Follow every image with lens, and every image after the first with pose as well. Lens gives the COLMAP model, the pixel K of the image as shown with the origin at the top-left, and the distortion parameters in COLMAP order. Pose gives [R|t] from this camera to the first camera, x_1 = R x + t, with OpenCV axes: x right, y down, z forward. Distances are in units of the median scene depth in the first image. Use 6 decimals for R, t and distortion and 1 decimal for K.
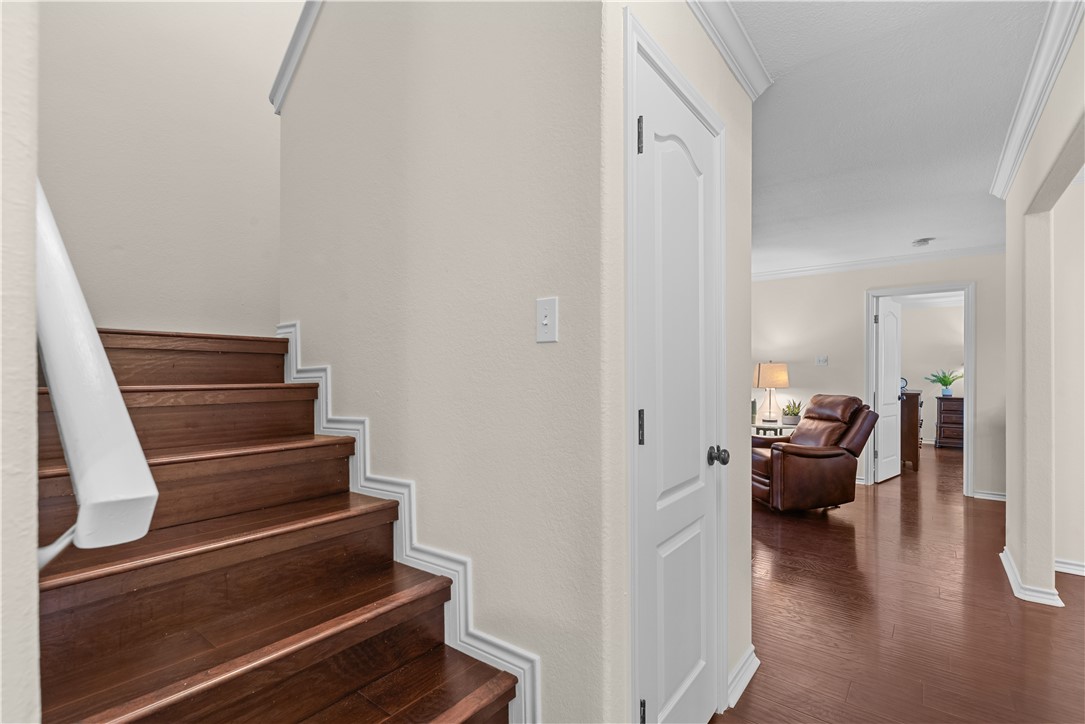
lens RADIAL K [[493.1, 0, 543.5], [0, 493.1, 370.2], [0, 0, 1]] dist [-0.004238, -0.000082]
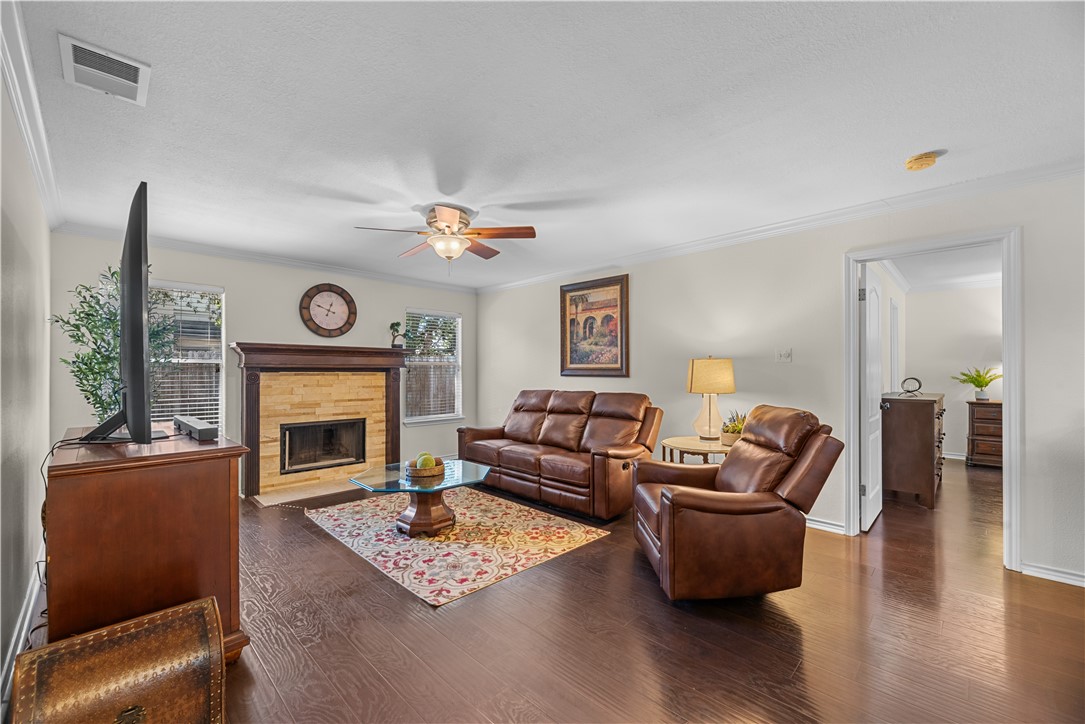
lens RADIAL K [[434.4, 0, 543.0], [0, 434.4, 364.4], [0, 0, 1]] dist [-0.004728, -0.000308]
pose [[0.993631, -0.002499, -0.112655, 0.300429], [0.001444, 0.999954, -0.009451, -0.000609], [0.112674, 0.009228, 0.993589, 0.346797]]
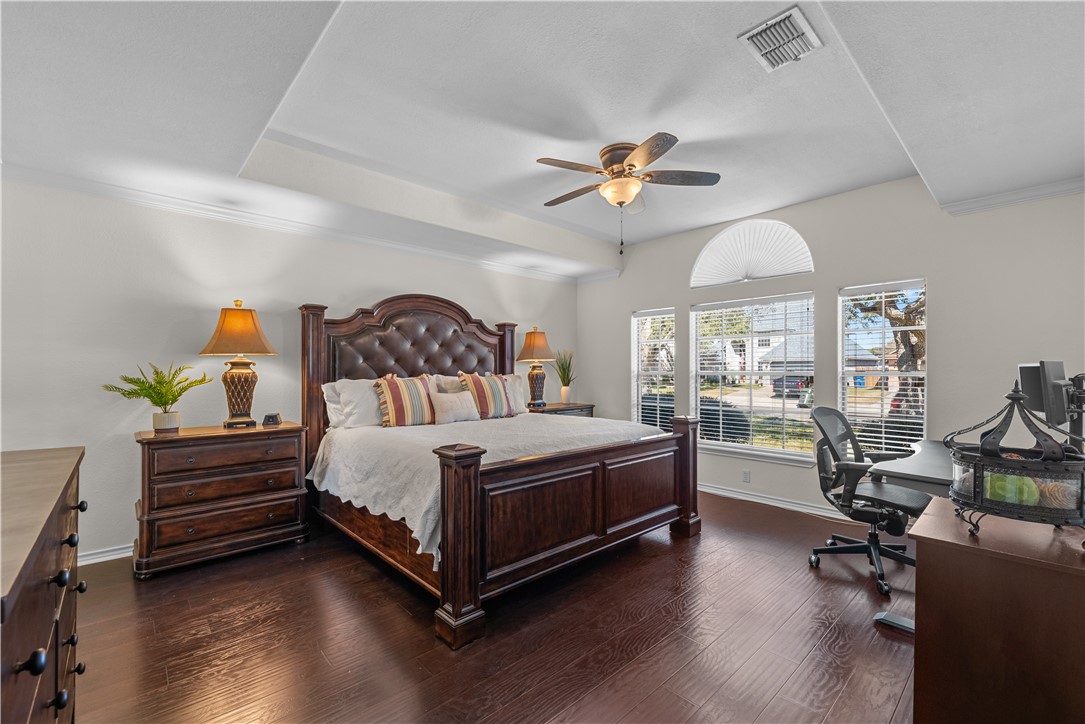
lens RADIAL K [[454.4, 0, 544.2], [0, 454.4, 370.1], [0, 0, 1]] dist [0.001713, 0.000082]
pose [[0.170290, -0.002888, 0.985390, 0.826810], [0.014416, 0.999896, 0.000439, 0.012381], [-0.985288, 0.014131, 0.170314, 1.029419]]
